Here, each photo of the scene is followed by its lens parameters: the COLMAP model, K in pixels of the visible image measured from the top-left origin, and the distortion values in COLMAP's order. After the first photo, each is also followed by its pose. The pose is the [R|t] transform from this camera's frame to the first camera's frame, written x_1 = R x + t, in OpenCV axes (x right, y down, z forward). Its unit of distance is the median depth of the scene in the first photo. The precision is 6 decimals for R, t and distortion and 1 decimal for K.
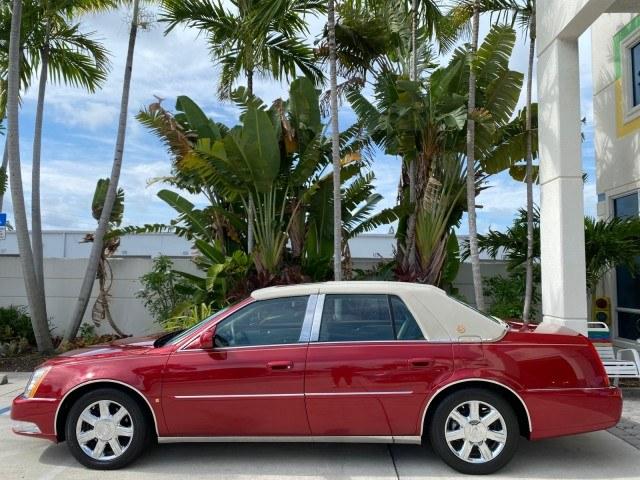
lens RADIAL K [[485.3, 0, 316.0], [0, 485.3, 243.1], [0, 0, 1]] dist [0.028451, -0.029125]
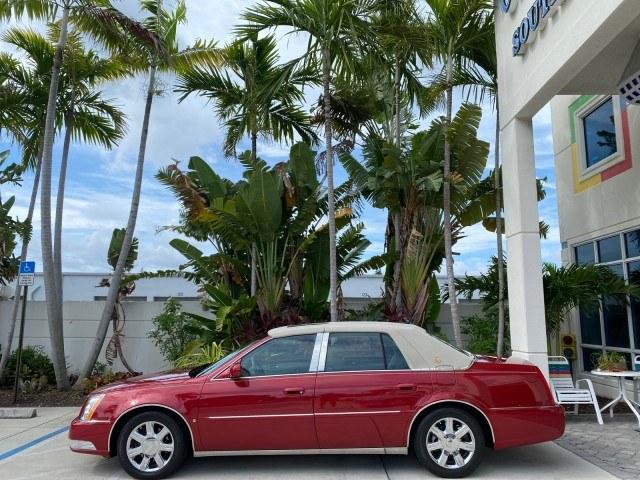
lens RADIAL K [[485.3, 0, 318.7], [0, 485.3, 241.6], [0, 0, 1]] dist [0.028451, -0.029125]
pose [[0.999477, -0.000038, 0.032346, -0.022103], [0.002699, 0.996608, -0.082246, -0.011488], [-0.032233, 0.082290, 0.996087, -0.118923]]
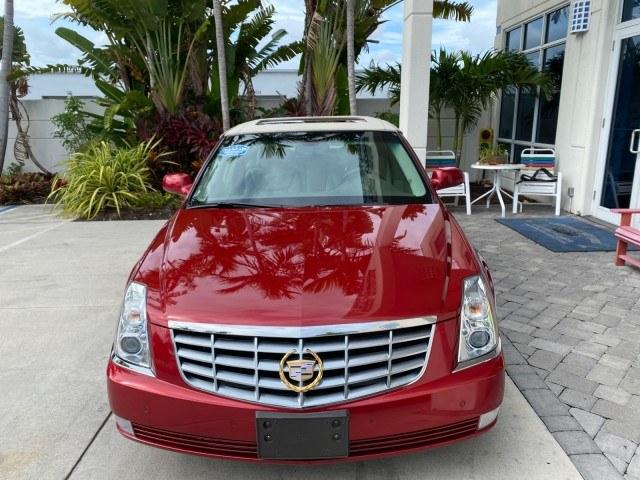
lens RADIAL K [[485.3, 0, 317.1], [0, 485.3, 239.3], [0, 0, 1]] dist [0.028451, -0.029125]
pose [[0.999135, -0.026922, 0.031678, 0.173456], [0.015561, 0.948789, 0.315527, -0.005914], [-0.038550, -0.314761, 0.948388, -0.110676]]
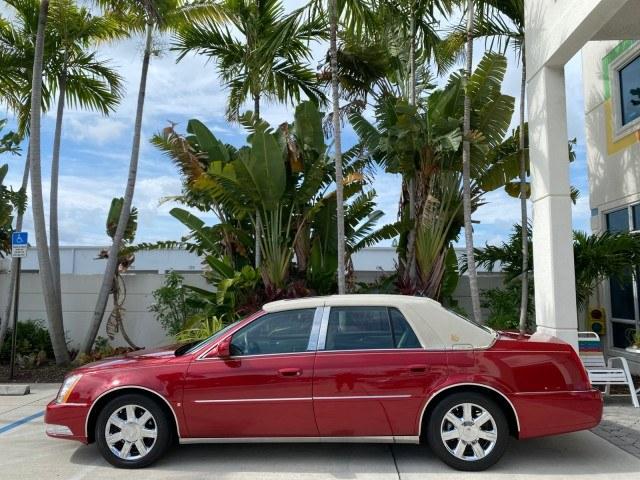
lens RADIAL K [[485.3, 0, 316.2], [0, 485.3, 242.8], [0, 0, 1]] dist [0.028451, -0.029125]
pose [[0.999953, -0.007215, -0.006501, -0.002522], [0.007037, 0.999612, -0.026933, -0.004710], [0.006693, 0.026886, 0.999616, -0.046818]]
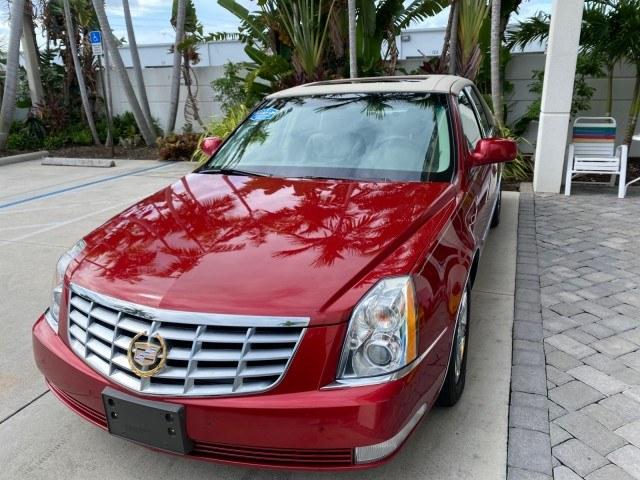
lens RADIAL K [[485.3, 0, 322.5], [0, 485.3, 236.5], [0, 0, 1]] dist [0.028451, -0.029125]
pose [[0.942627, 0.070891, -0.326234, 0.294114], [0.055917, 0.929865, 0.363628, 0.002369], [0.329132, -0.361008, 0.872551, -0.061780]]
